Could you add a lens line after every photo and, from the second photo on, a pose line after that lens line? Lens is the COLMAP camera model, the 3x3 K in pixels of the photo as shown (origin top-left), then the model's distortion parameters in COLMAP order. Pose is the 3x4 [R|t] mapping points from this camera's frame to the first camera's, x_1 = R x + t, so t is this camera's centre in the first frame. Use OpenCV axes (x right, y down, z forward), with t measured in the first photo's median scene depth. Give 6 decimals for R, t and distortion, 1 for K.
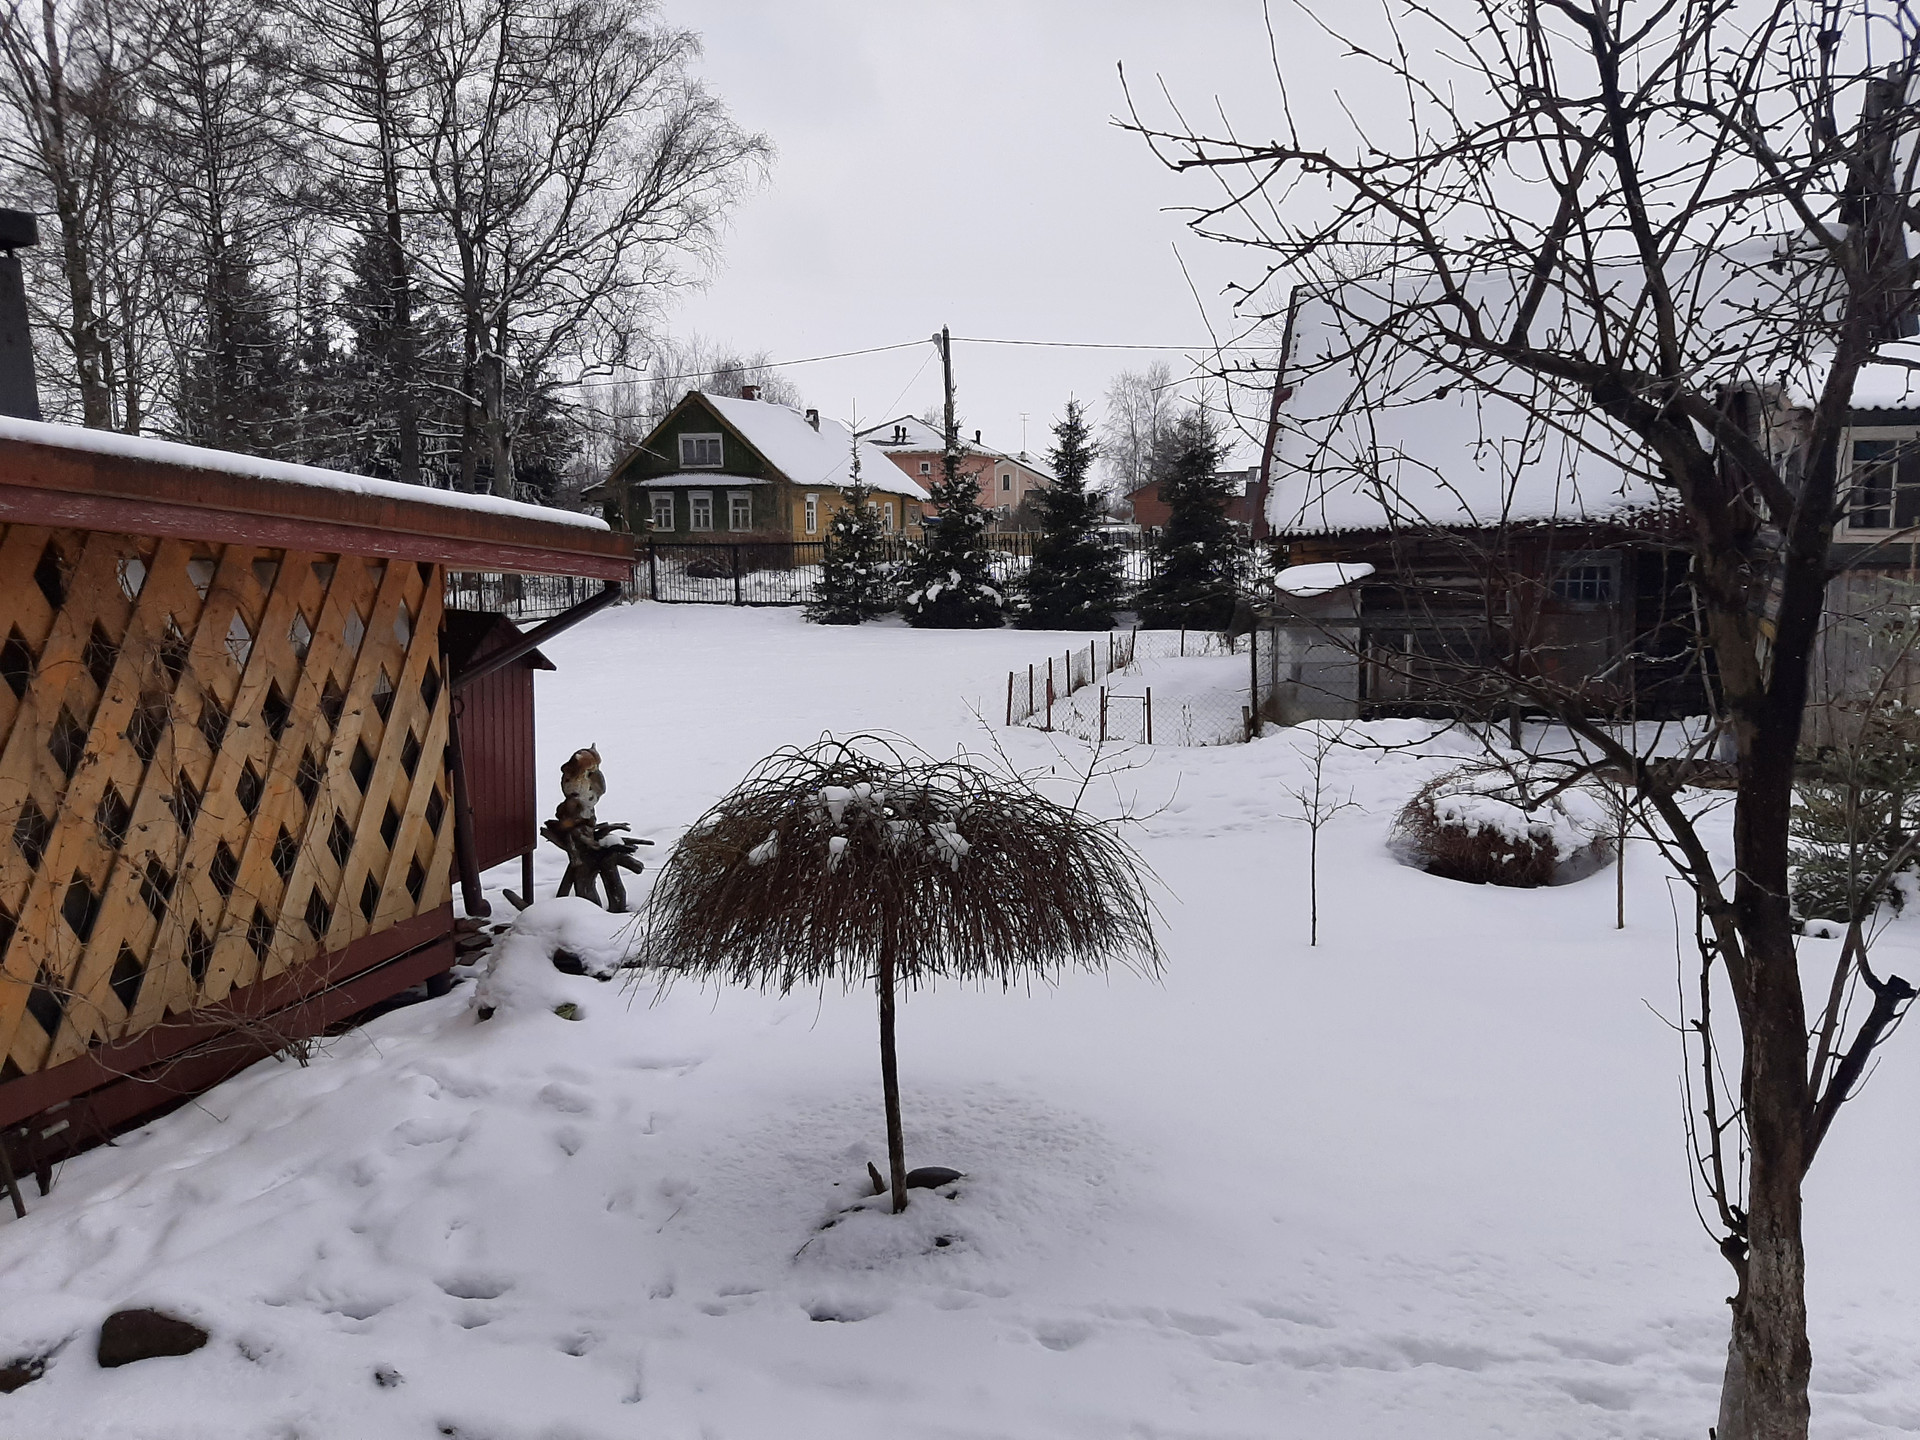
lens RADIAL K [[1457.4, 0, 965.6], [0, 1457.4, 732.7], [0, 0, 1]] dist [0.044171, -0.088473]
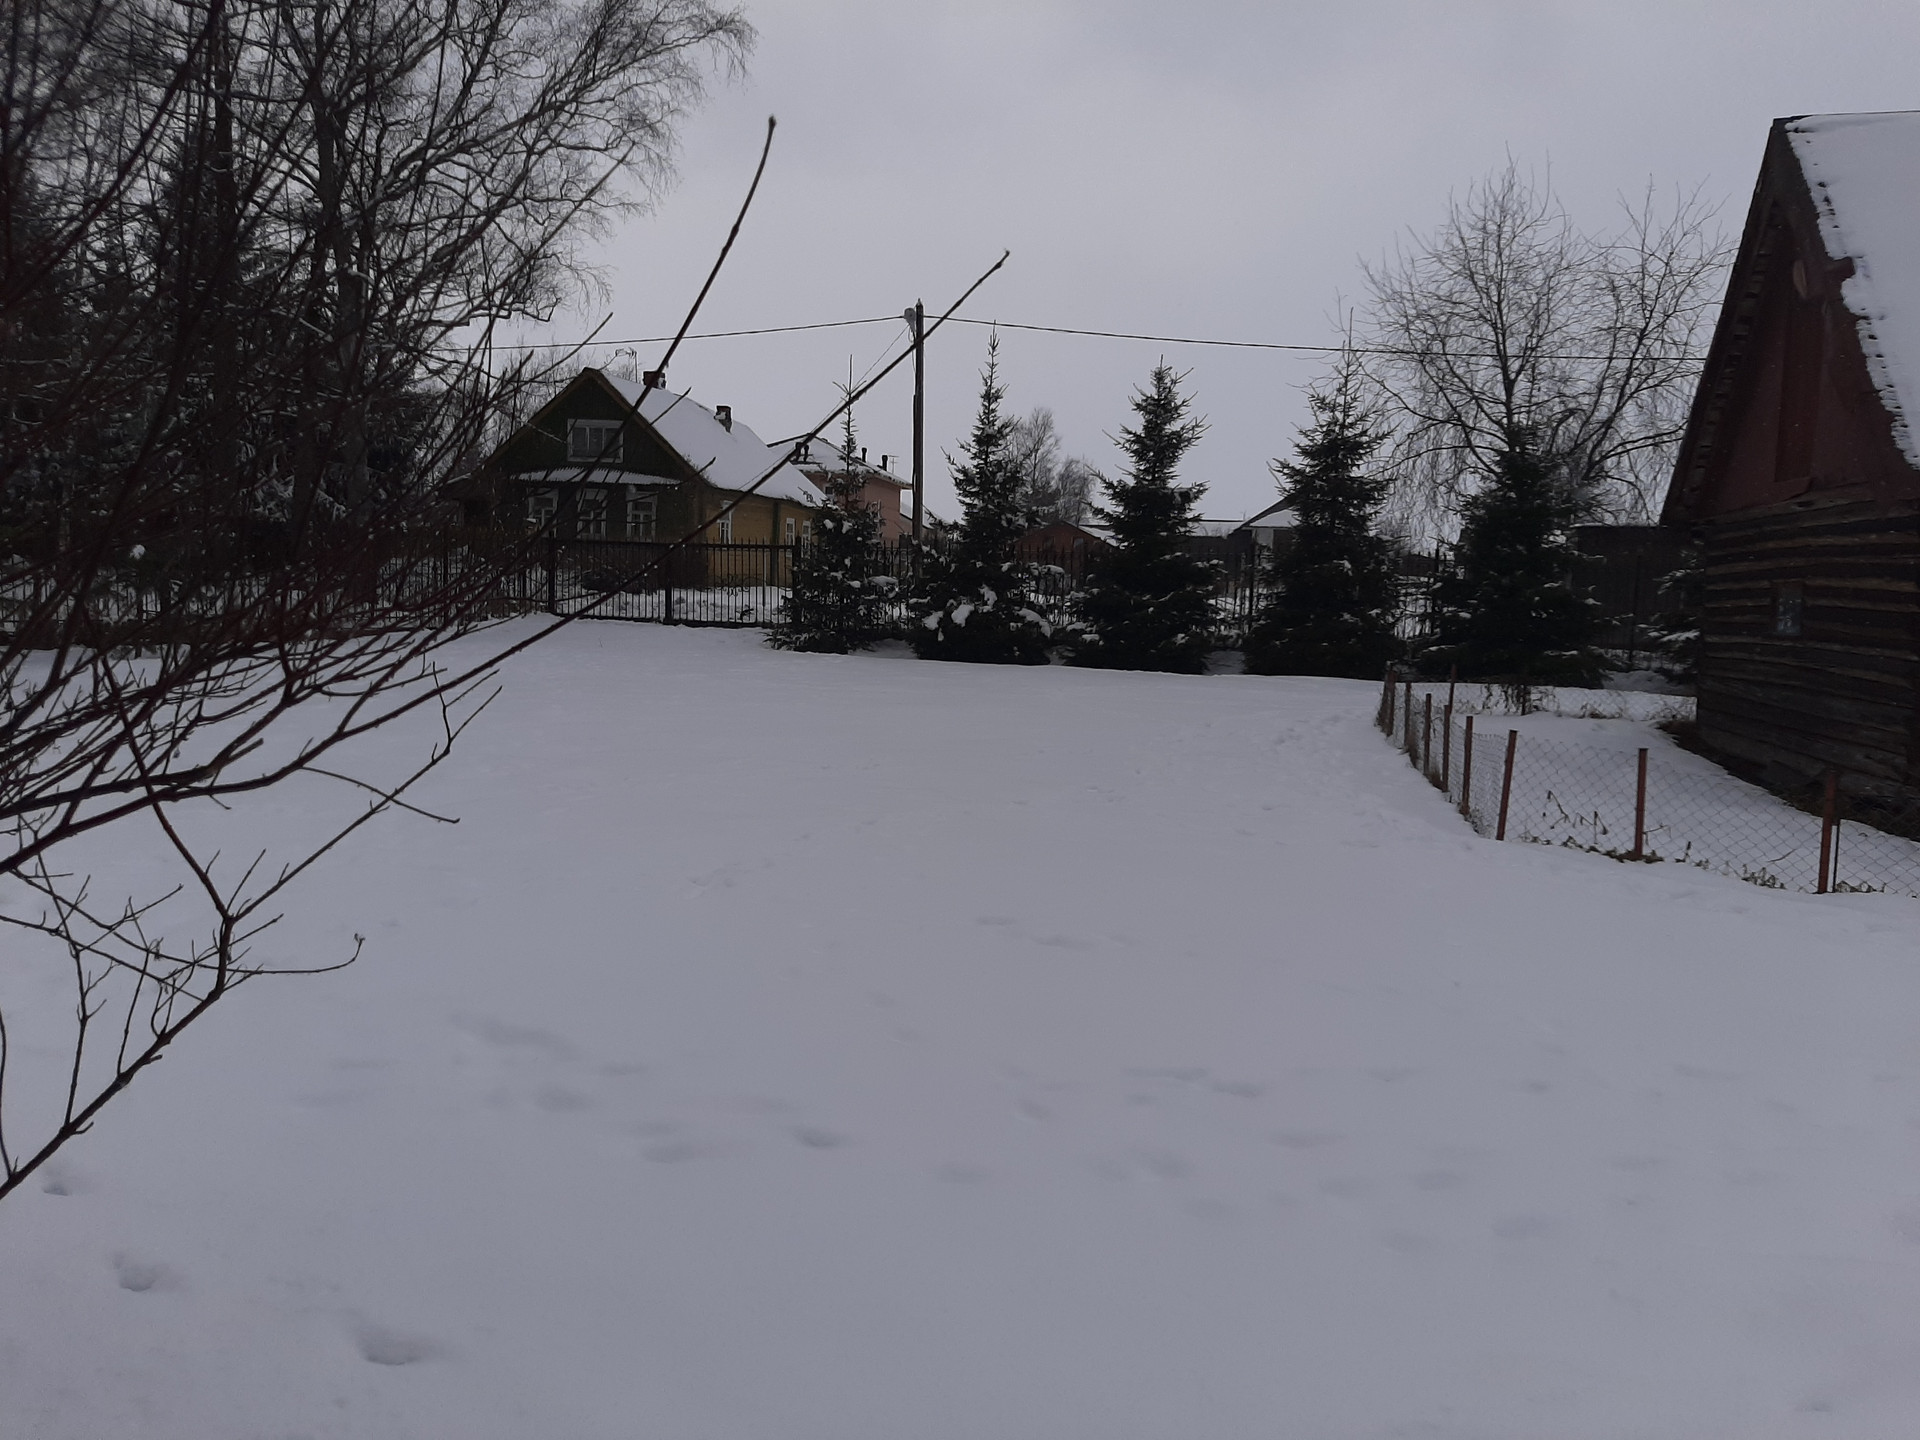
lens RADIAL K [[1457.4, 0, 965.6], [0, 1457.4, 715.7], [0, 0, 1]] dist [0.044171, -0.088473]
pose [[0.992047, 0.036911, 0.120336, -0.093736], [-0.031039, 0.998251, -0.050312, -0.006377], [-0.121983, 0.046177, 0.991457, 0.231883]]
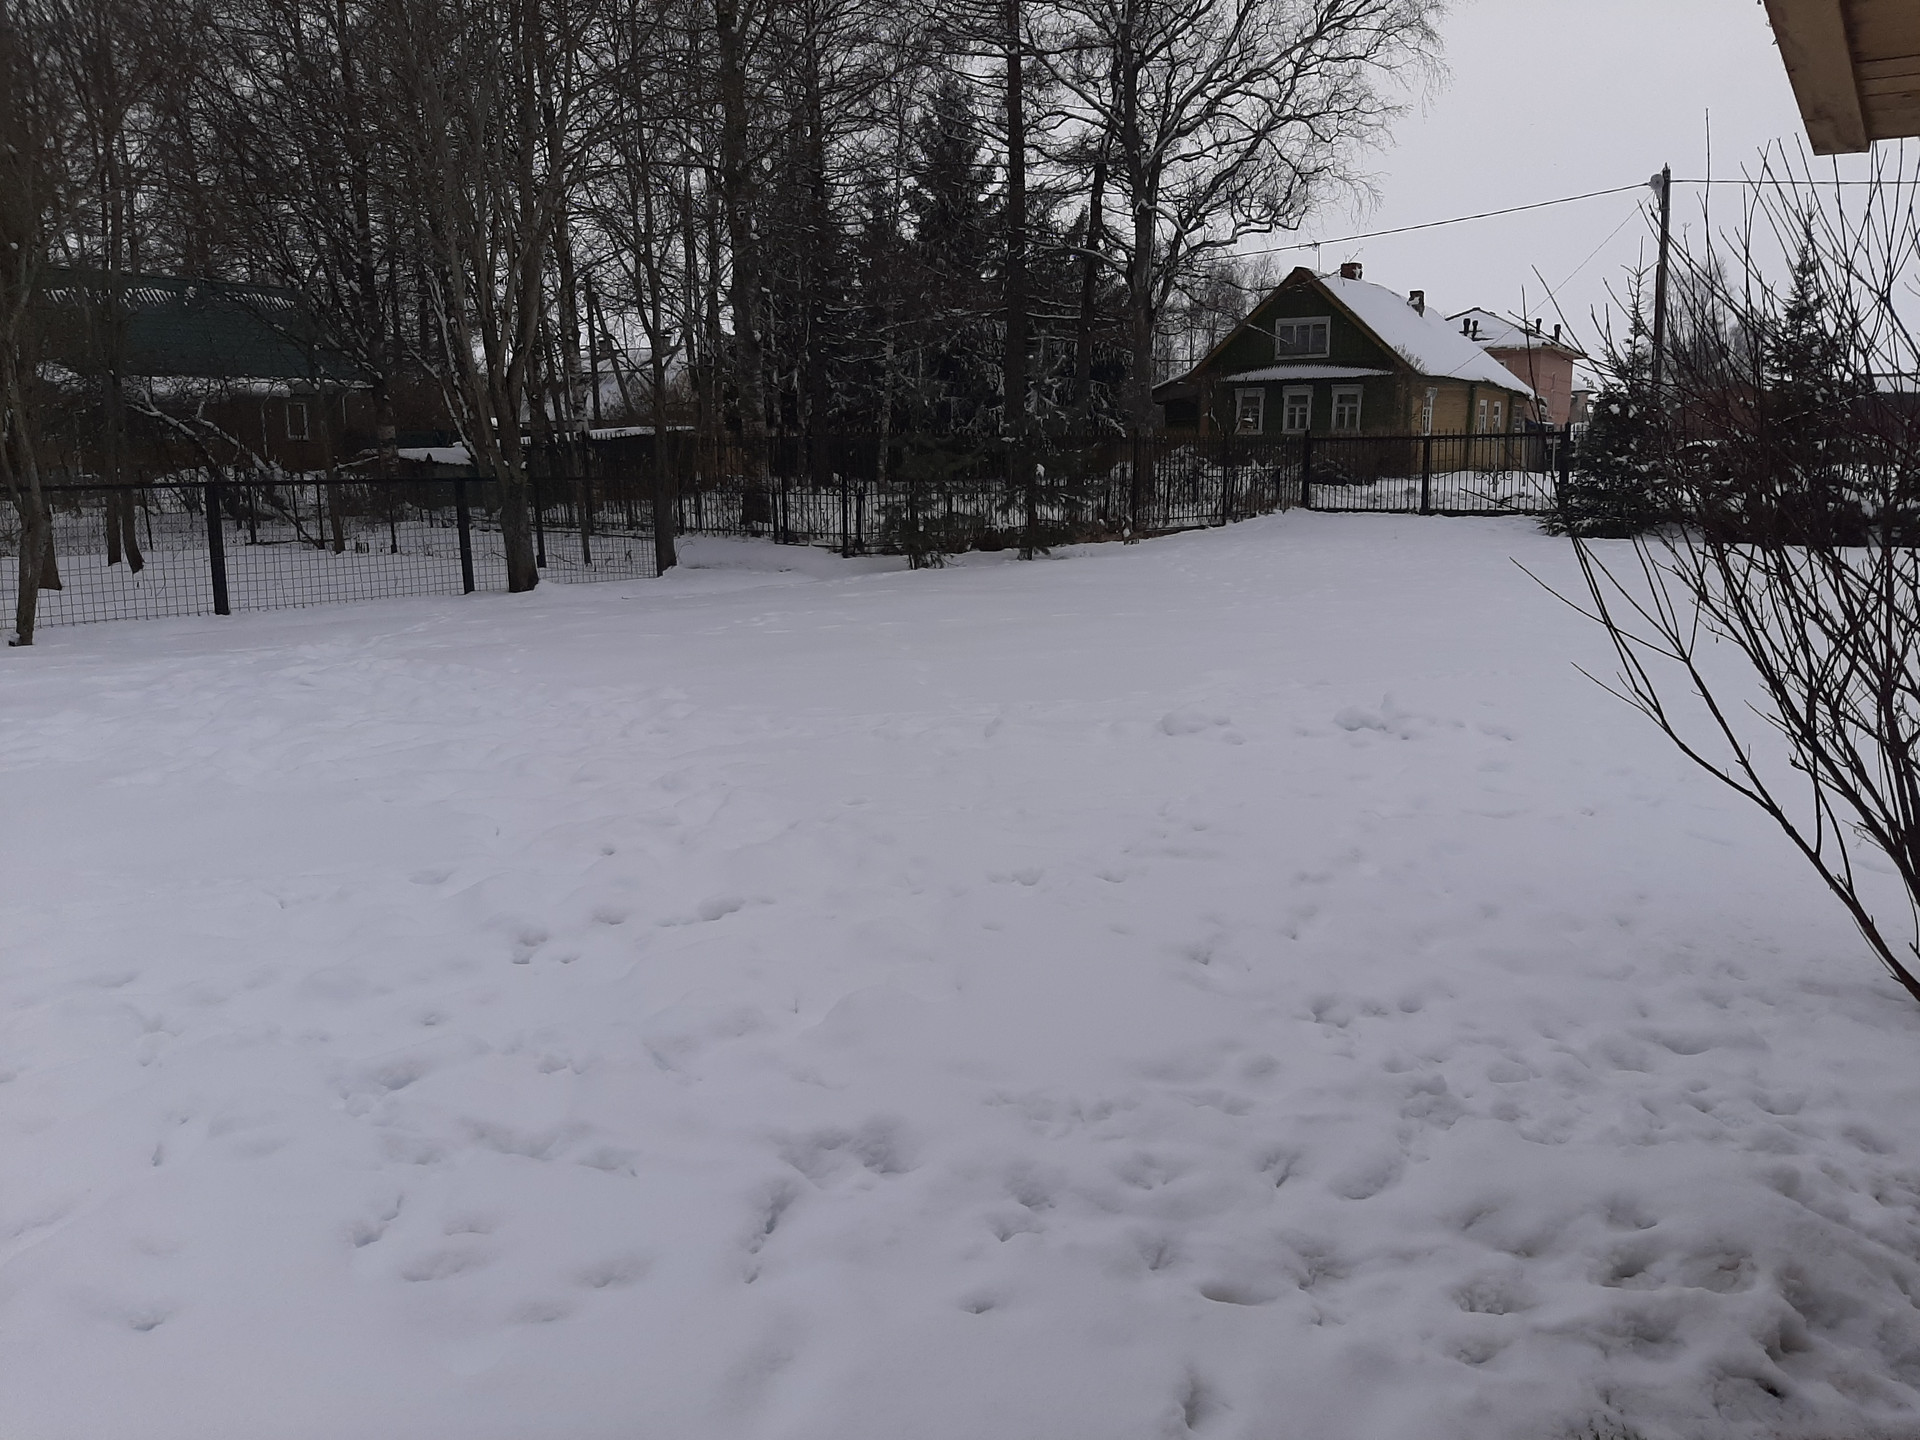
lens RADIAL K [[1457.4, 0, 965.1], [0, 1457.4, 712.8], [0, 0, 1]] dist [0.044171, -0.088473]
pose [[0.963074, 0.050409, -0.264475, -0.184131], [-0.041313, 0.998351, 0.039847, -0.000455], [0.266048, -0.027449, 0.963569, 0.161504]]
